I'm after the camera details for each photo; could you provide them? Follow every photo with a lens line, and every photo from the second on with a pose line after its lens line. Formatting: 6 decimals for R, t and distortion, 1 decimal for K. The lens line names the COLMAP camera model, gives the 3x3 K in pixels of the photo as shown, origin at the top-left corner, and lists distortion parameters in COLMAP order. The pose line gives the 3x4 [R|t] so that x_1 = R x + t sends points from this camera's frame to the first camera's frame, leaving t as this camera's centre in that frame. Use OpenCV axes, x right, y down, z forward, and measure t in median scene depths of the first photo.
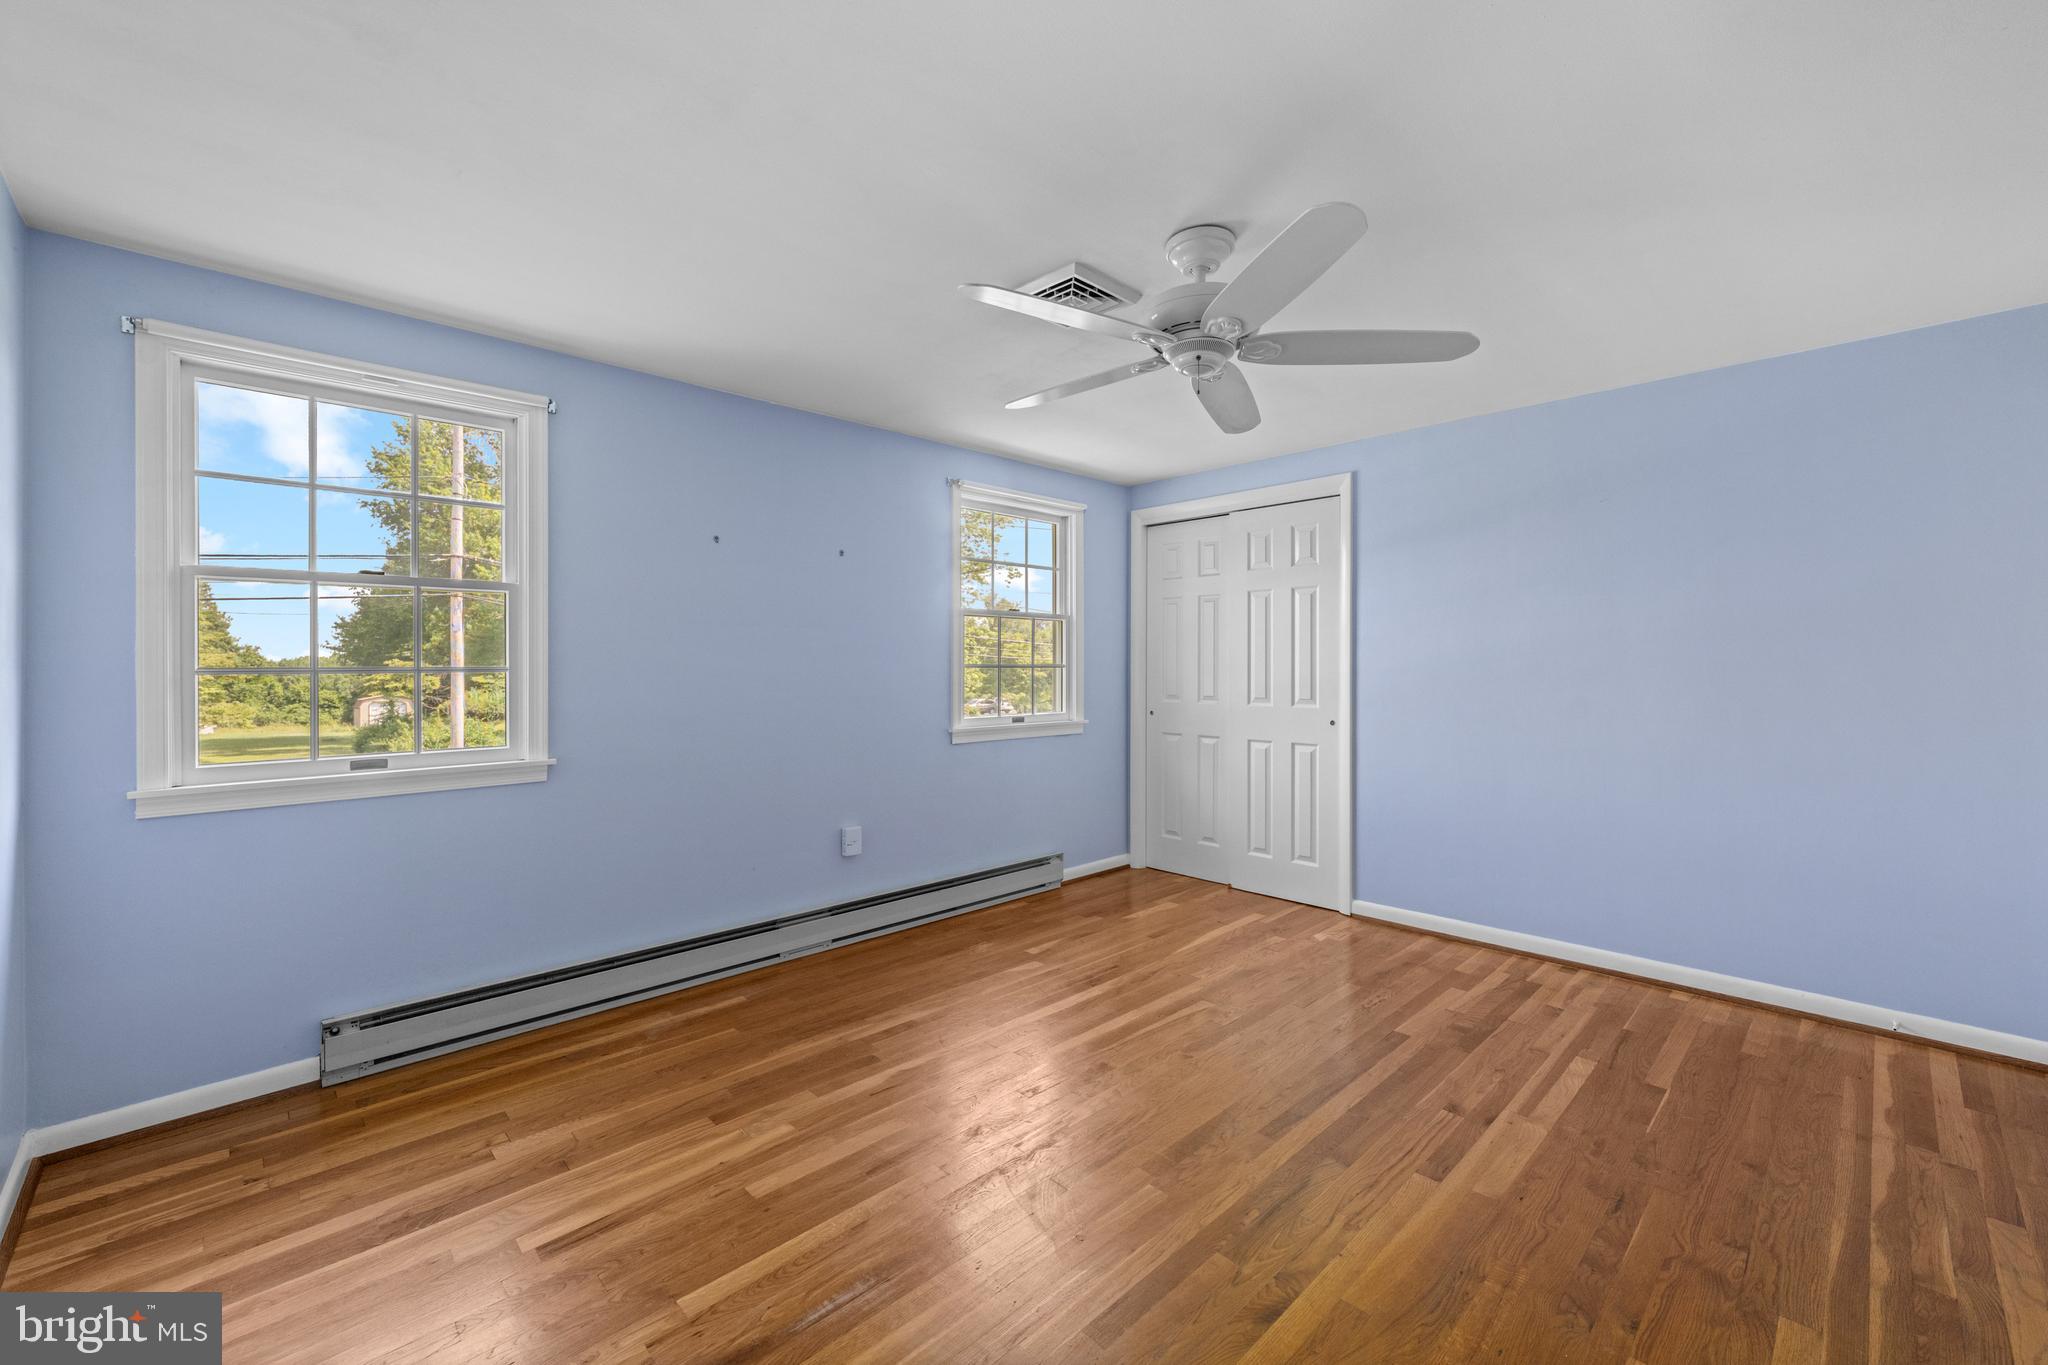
lens RADIAL K [[814.5, 0, 1018.6], [0, 814.5, 683.0], [0, 0, 1]] dist [-0.000474, -0.000322]
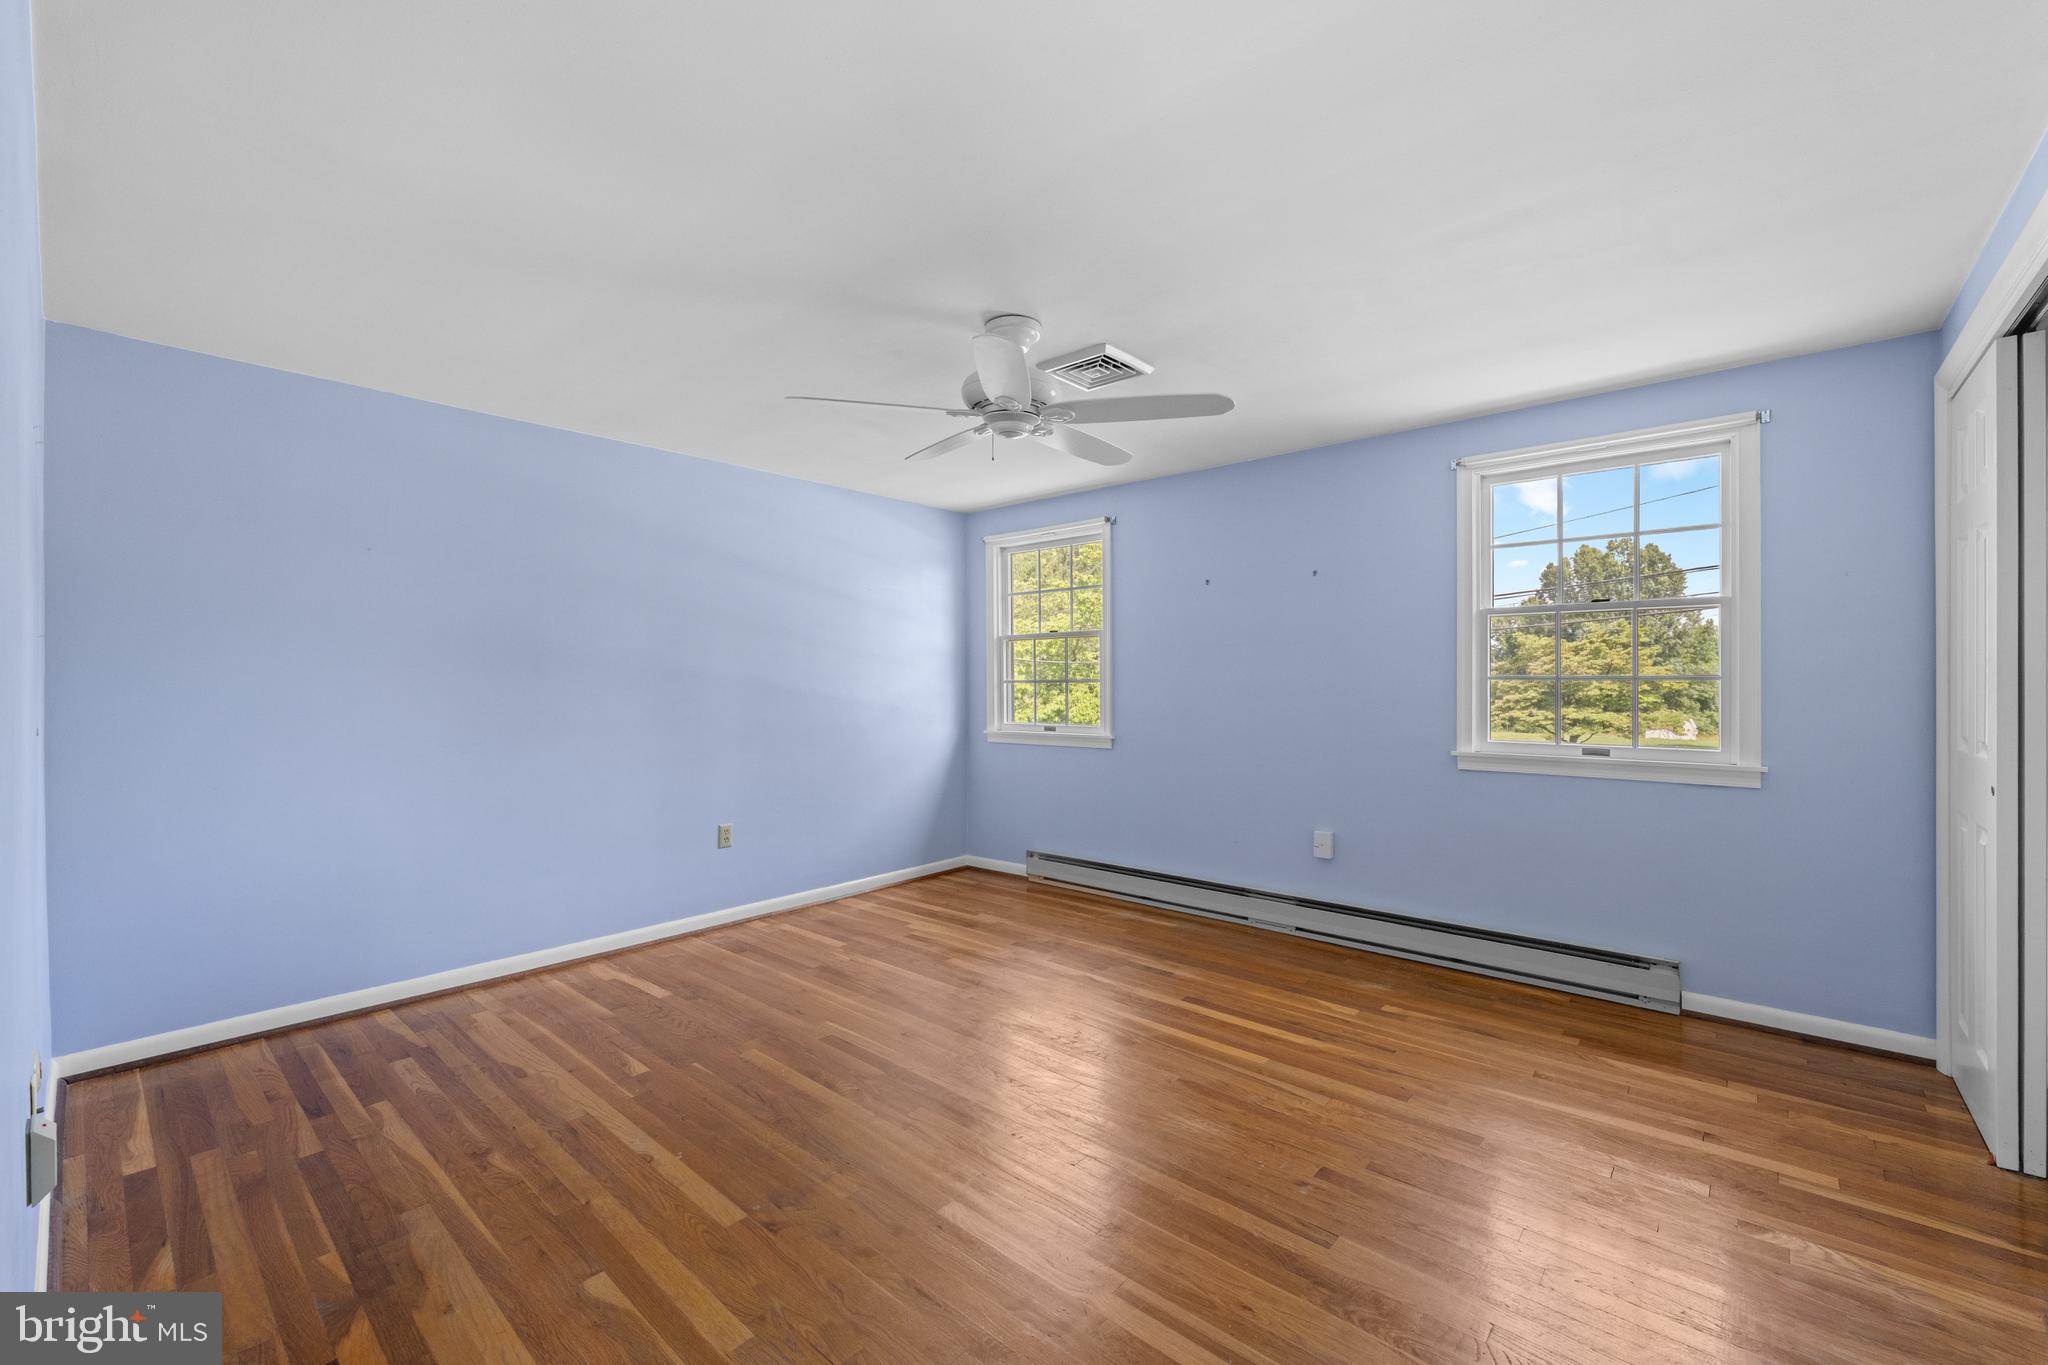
lens RADIAL K [[814.5, 0, 1018.6], [0, 814.5, 683.0], [0, 0, 1]] dist [-0.000474, -0.000322]
pose [[0.098922, 0.004934, -0.995083, 0.826182], [-0.018733, 0.999820, 0.003095, -0.010697], [0.994919, 0.018335, 0.098997, 0.512900]]
